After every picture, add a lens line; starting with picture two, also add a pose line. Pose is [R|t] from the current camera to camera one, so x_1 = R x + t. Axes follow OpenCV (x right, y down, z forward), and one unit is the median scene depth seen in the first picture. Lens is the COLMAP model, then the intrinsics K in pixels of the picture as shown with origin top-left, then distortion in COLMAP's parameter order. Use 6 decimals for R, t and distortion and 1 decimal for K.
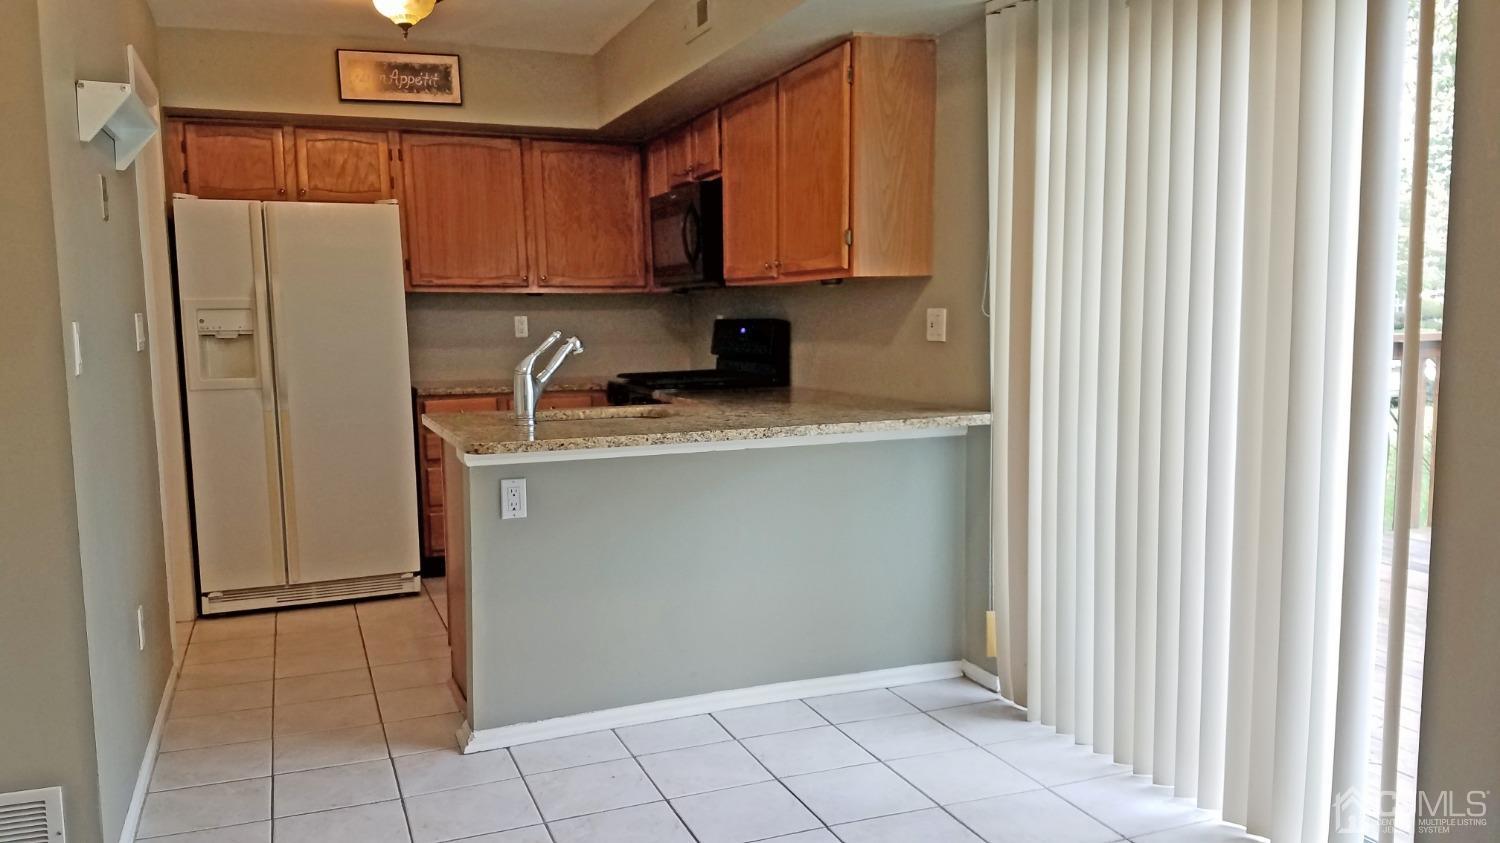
lens RADIAL K [[1187.6, 0, 755.6], [0, 1187.6, 455.3], [0, 0, 1]] dist [0.140041, -0.180300]
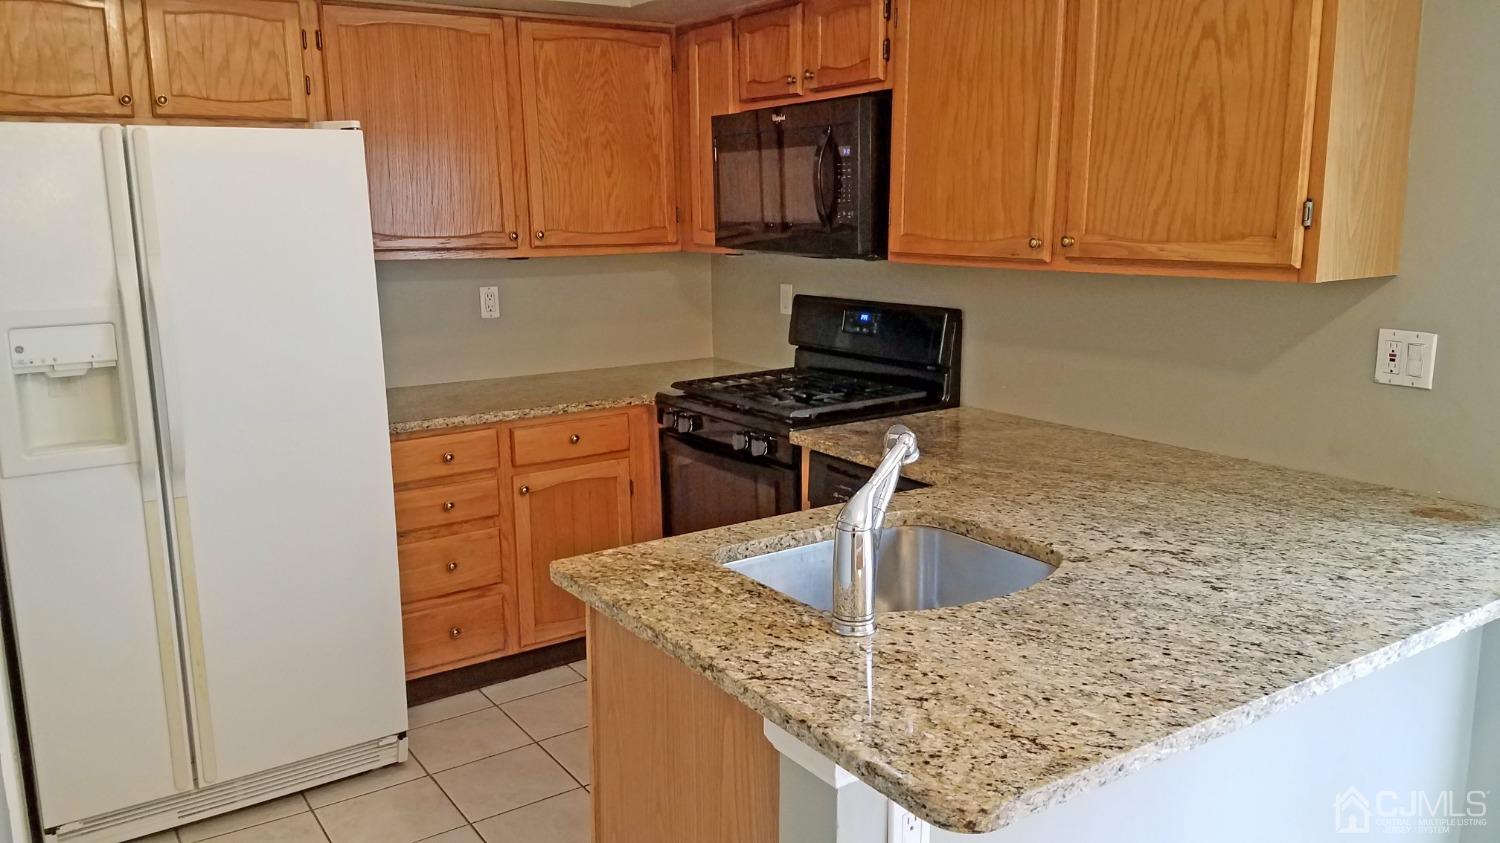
lens RADIAL K [[1193.3, 0, 750.0], [0, 1193.3, 421.5], [0, 0, 1]] dist [0.134513, -0.179253]
pose [[0.980212, -0.034461, 0.194928, -0.216812], [0.022213, 0.997659, 0.064676, -0.094417], [-0.196700, -0.059066, 0.978683, 0.355207]]
